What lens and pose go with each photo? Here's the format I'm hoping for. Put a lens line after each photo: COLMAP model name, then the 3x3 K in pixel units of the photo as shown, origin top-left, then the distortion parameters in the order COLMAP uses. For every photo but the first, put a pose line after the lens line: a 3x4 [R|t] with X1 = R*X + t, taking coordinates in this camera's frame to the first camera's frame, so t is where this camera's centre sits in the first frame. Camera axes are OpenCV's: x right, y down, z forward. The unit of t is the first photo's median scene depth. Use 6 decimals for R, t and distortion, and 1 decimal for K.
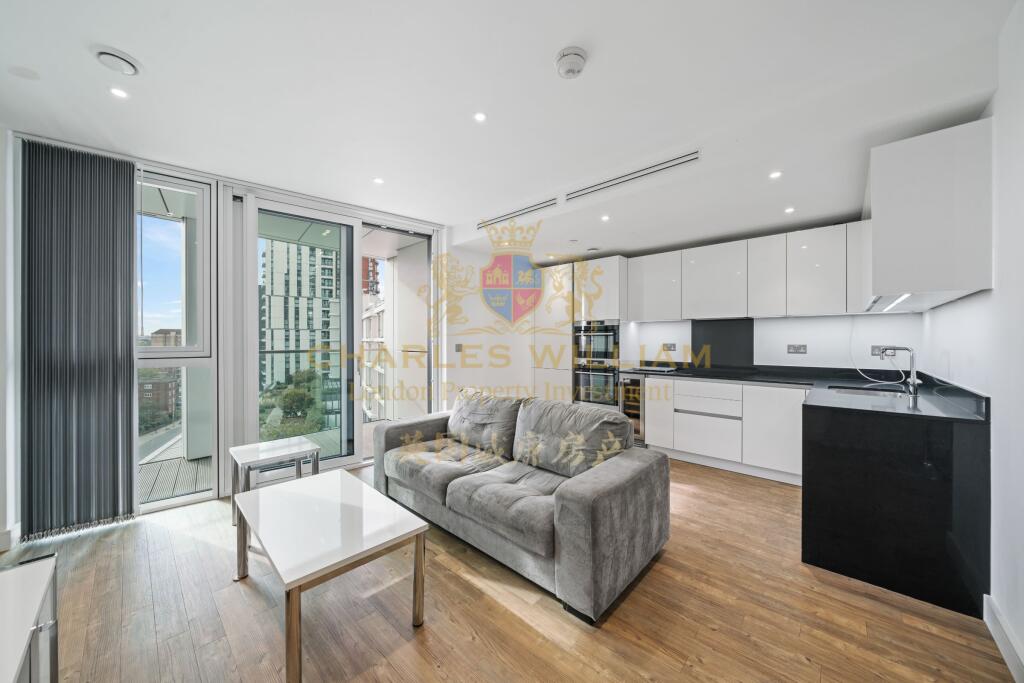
lens RADIAL K [[360.4, 0, 512.0], [0, 360.4, 341.5], [0, 0, 1]] dist [-0.001432, -0.000309]
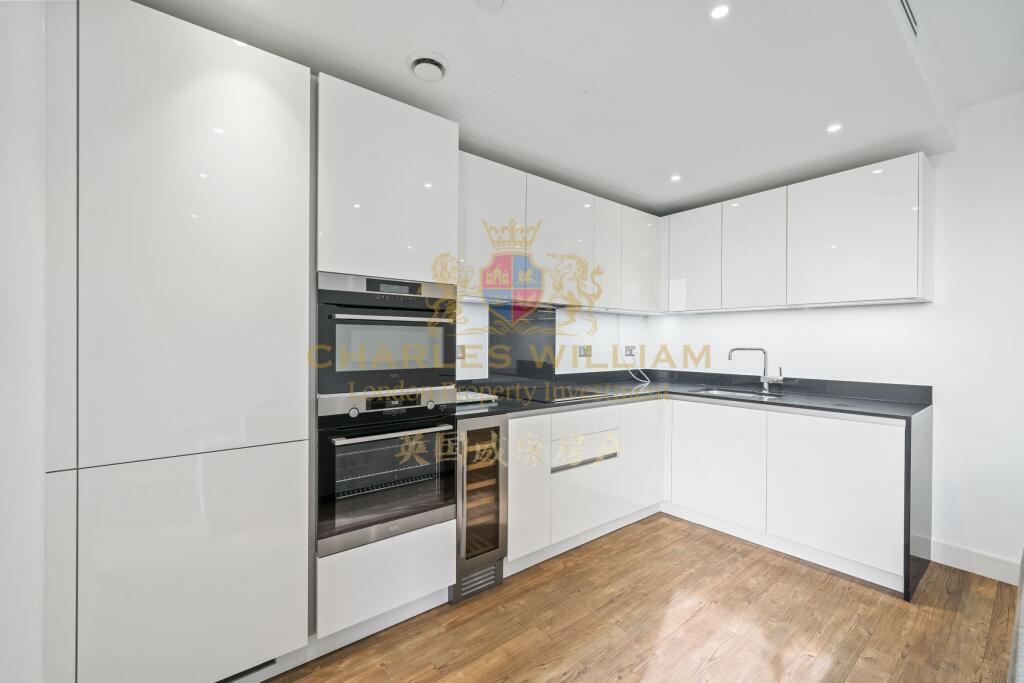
lens RADIAL K [[423.7, 0, 512.0], [0, 423.7, 341.5], [0, 0, 1]] dist [-0.000263, -0.000014]
pose [[0.161156, 0.000749, 0.986929, -0.172506], [-0.002743, 0.999996, -0.000311, 0.000684], [-0.986925, -0.002657, 0.161157, 0.938243]]
